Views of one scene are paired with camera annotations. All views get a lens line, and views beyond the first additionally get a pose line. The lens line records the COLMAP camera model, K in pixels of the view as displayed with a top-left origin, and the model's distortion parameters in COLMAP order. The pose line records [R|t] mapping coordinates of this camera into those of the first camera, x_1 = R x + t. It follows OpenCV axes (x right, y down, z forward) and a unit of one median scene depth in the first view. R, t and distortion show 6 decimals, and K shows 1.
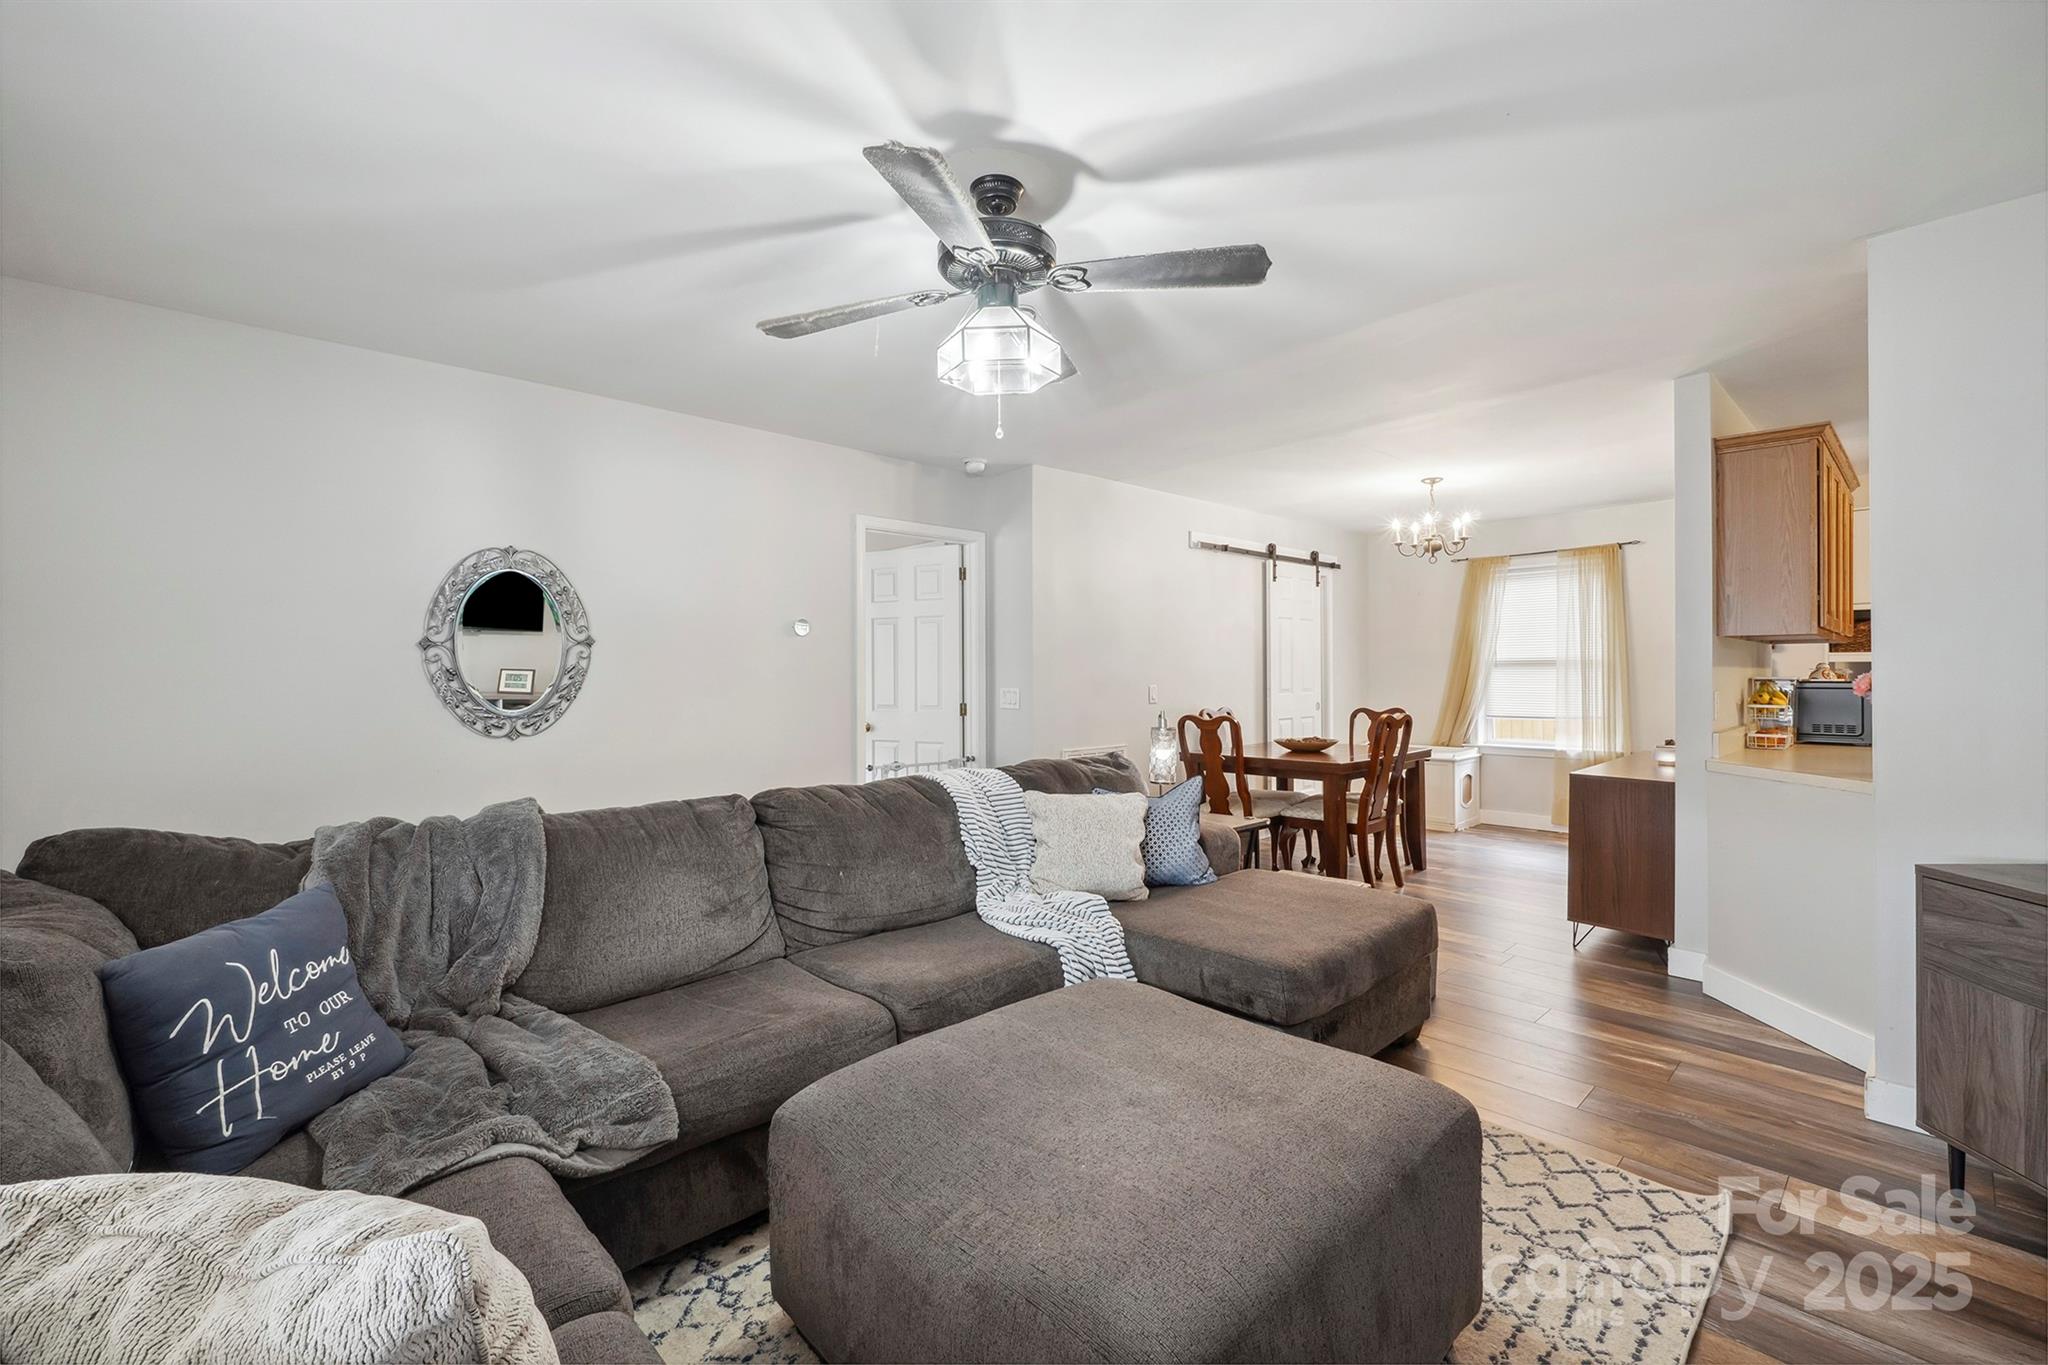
lens RADIAL K [[862.2, 0, 1024.3], [0, 862.2, 673.1], [0, 0, 1]] dist [-0.009878, 0.000110]
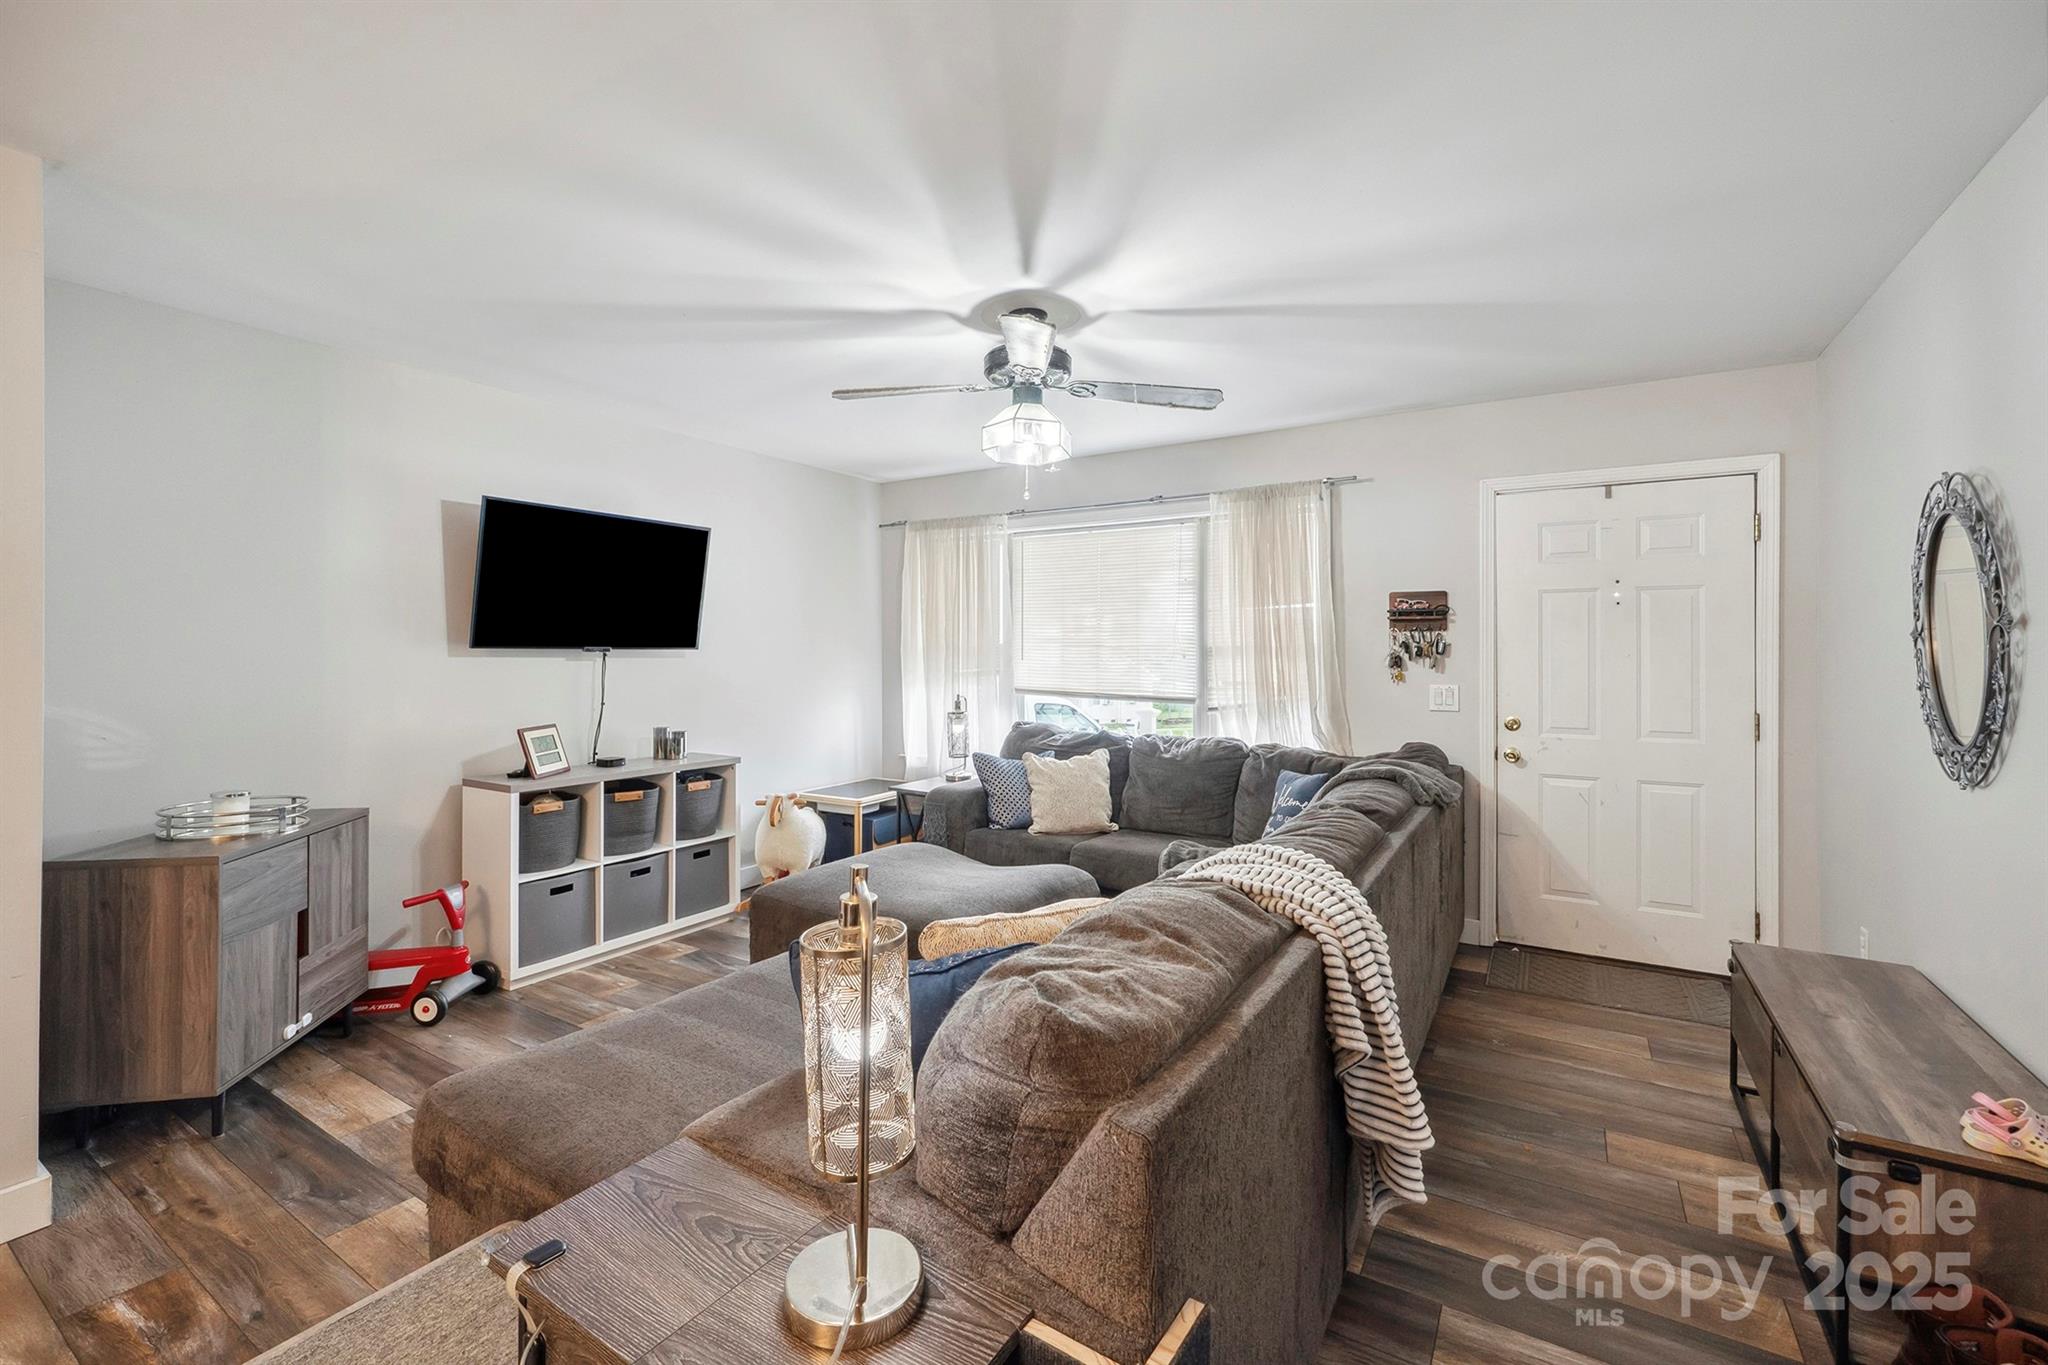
lens RADIAL K [[862.2, 0, 1006.3], [0, 862.2, 647.6], [0, 0, 1]] dist [-0.009878, 0.000110]
pose [[-0.969130, 0.001037, -0.246548, 0.247983], [0.003081, 0.999964, -0.007906, -0.022899], [0.246531, -0.008422, -0.969098, 1.717800]]
